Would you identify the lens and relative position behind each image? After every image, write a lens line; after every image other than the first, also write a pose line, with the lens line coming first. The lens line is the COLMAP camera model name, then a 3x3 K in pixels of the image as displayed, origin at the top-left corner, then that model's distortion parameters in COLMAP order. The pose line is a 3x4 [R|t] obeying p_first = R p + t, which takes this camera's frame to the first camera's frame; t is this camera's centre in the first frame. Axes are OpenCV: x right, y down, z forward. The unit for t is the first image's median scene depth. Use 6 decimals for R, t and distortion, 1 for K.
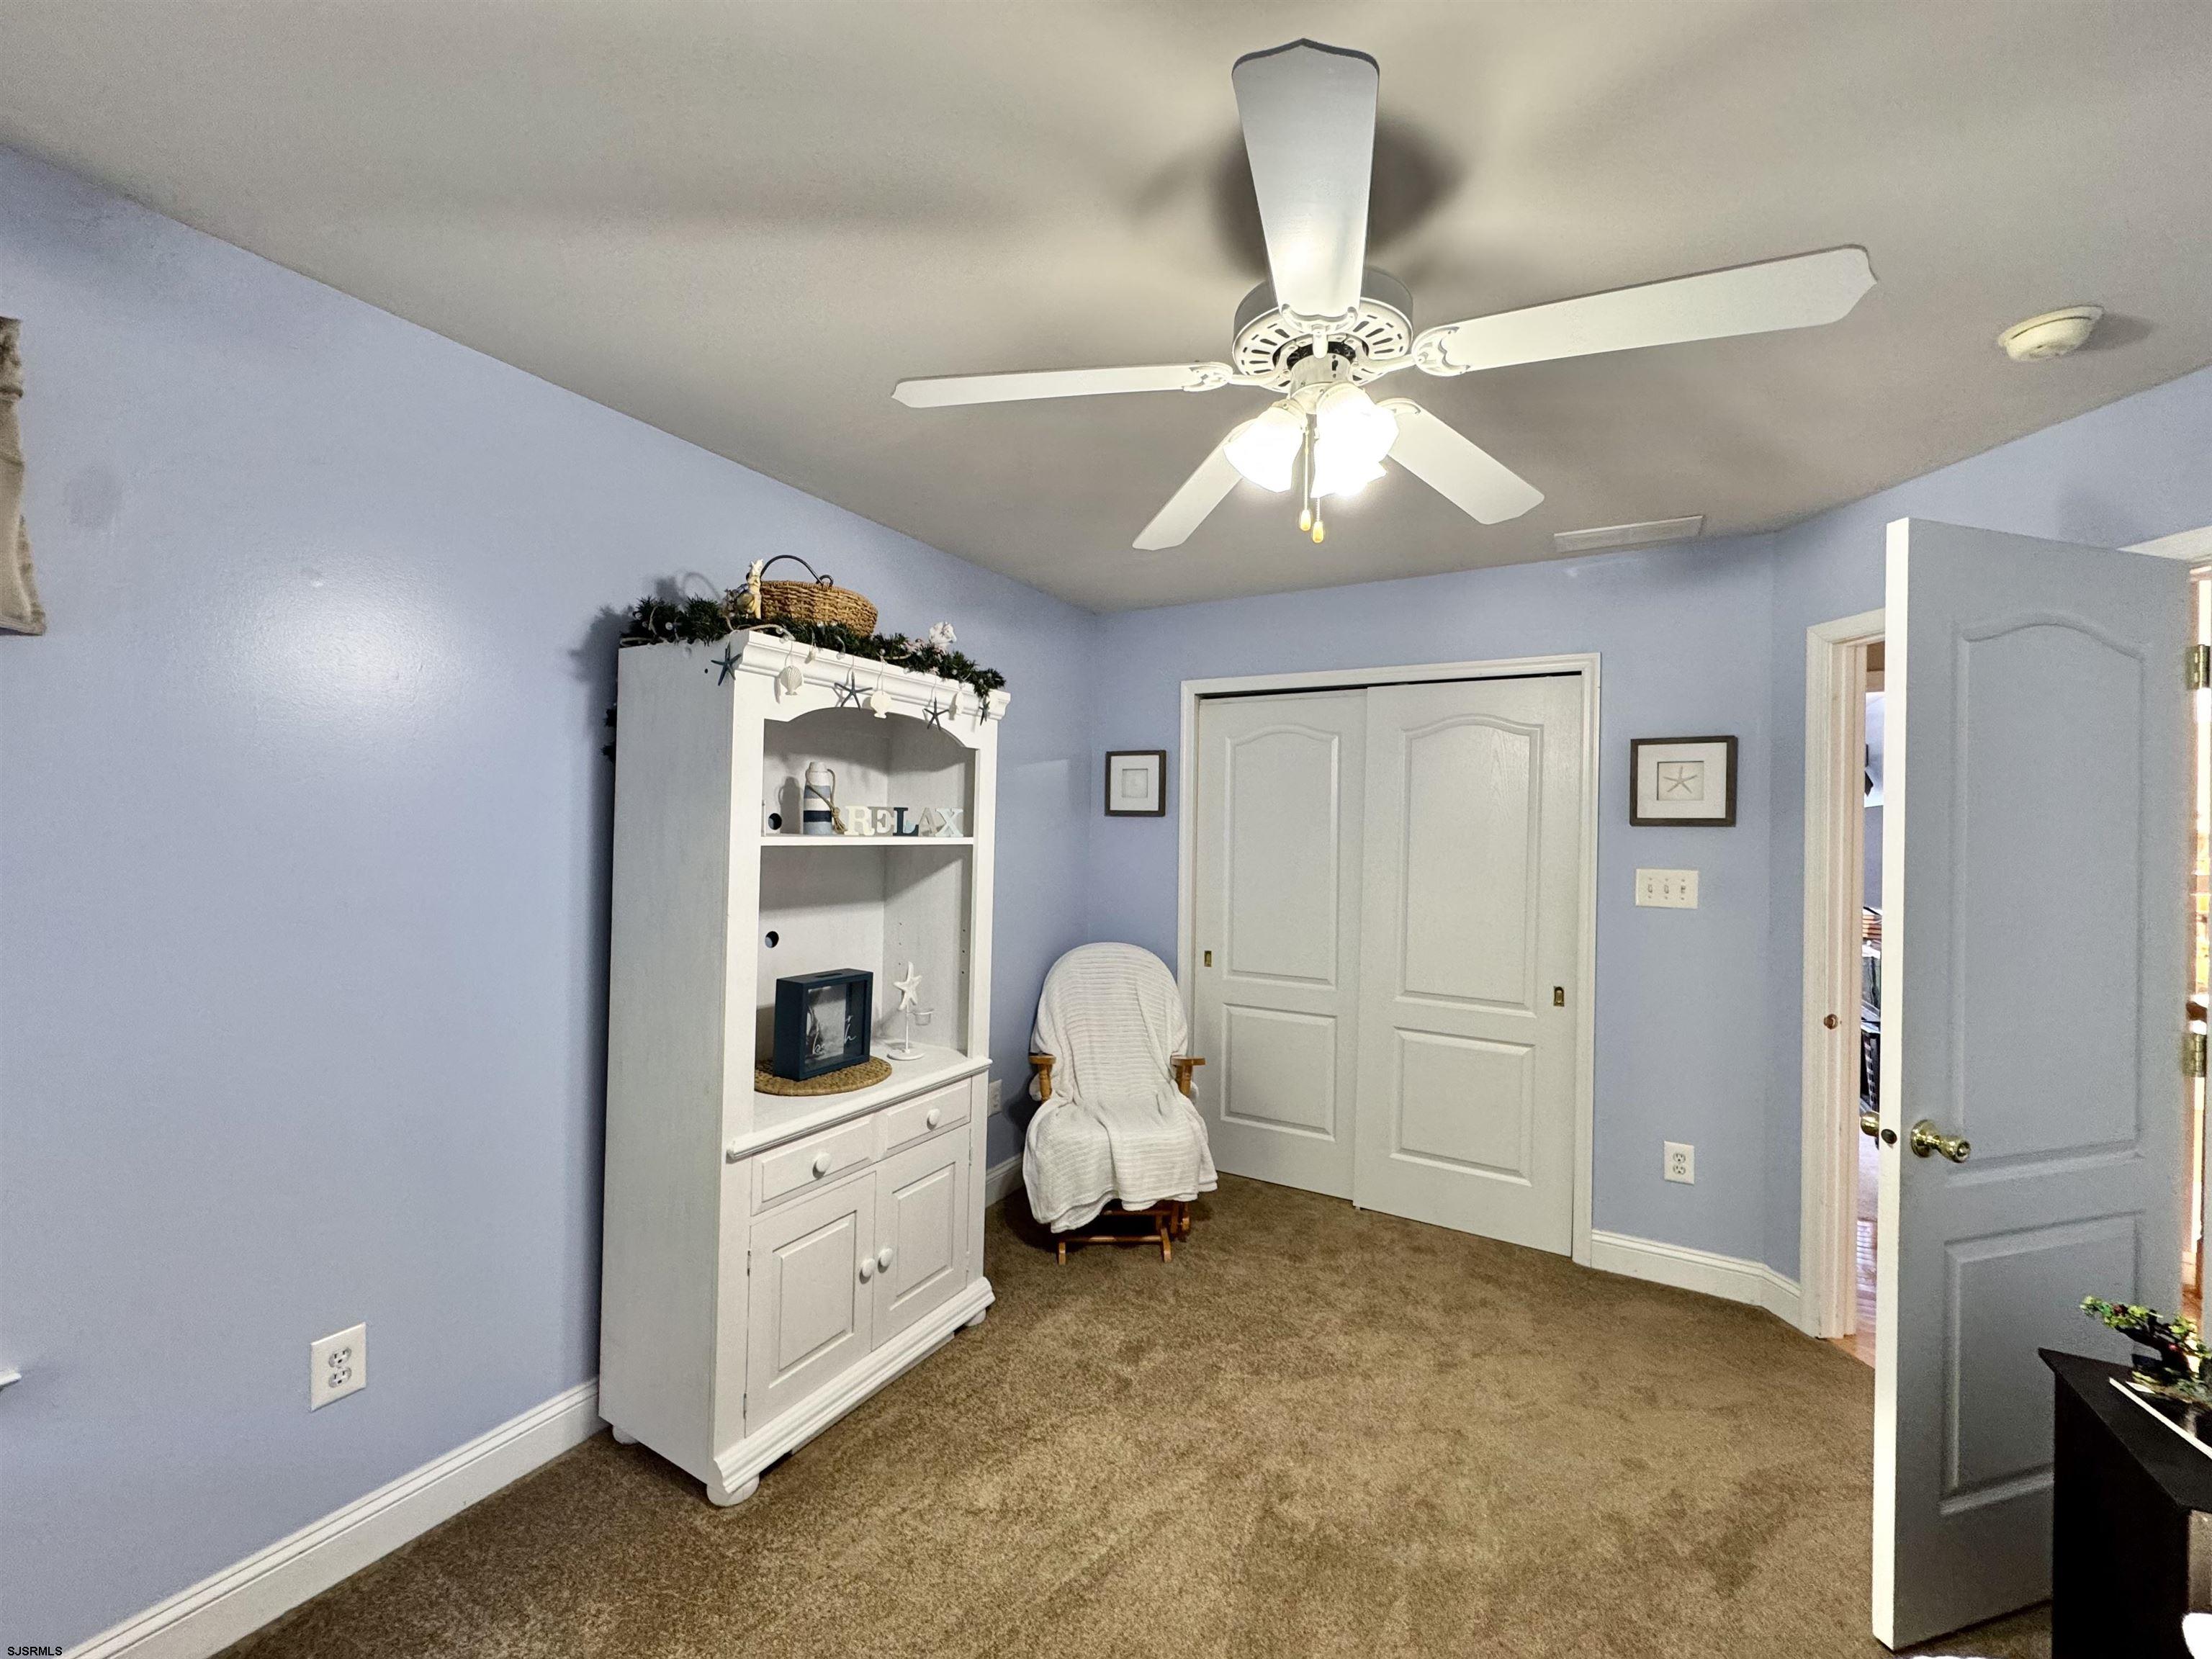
lens RADIAL K [[880.0, 0, 1106.1], [0, 880.0, 826.2], [0, 0, 1]] dist [-0.001654, 0.000106]
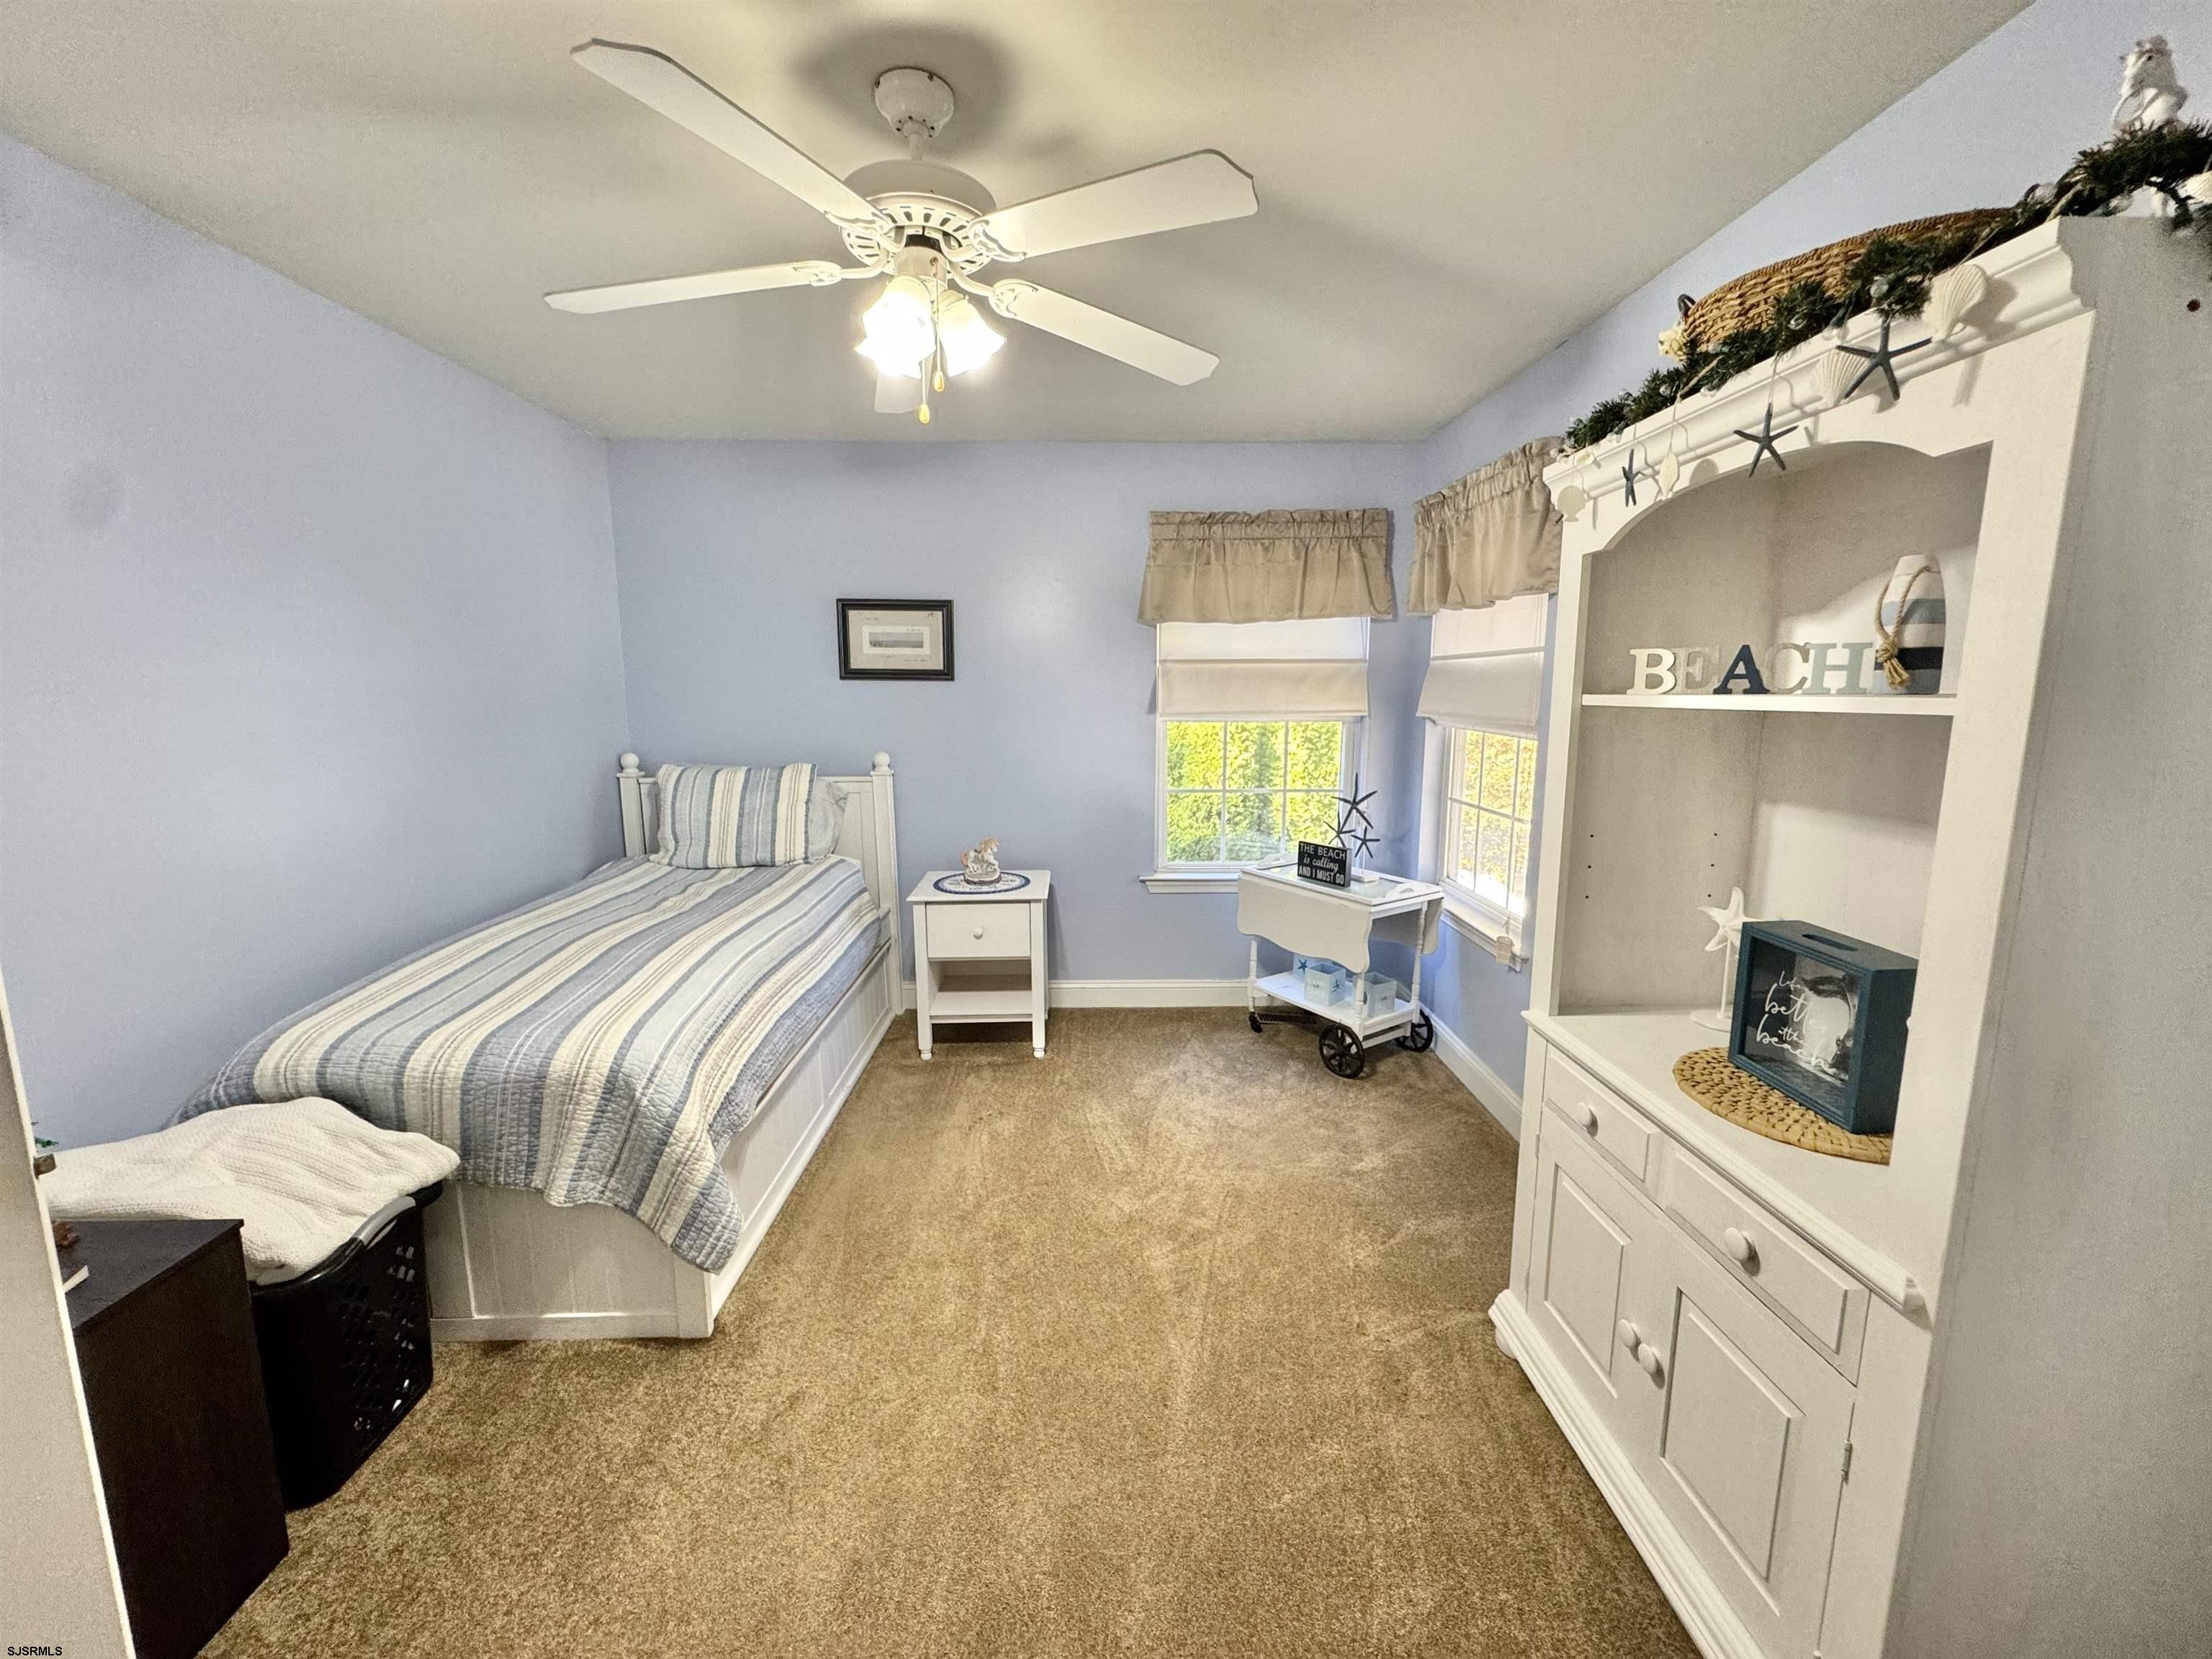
lens RADIAL K [[880.0, 0, 1106.1], [0, 880.0, 826.2], [0, 0, 1]] dist [-0.001654, 0.000106]
pose [[-0.852998, 0.061992, -0.518219, 0.402769], [-0.012835, 0.990129, 0.139570, 0.022376], [0.521756, 0.125704, -0.843783, 1.303009]]
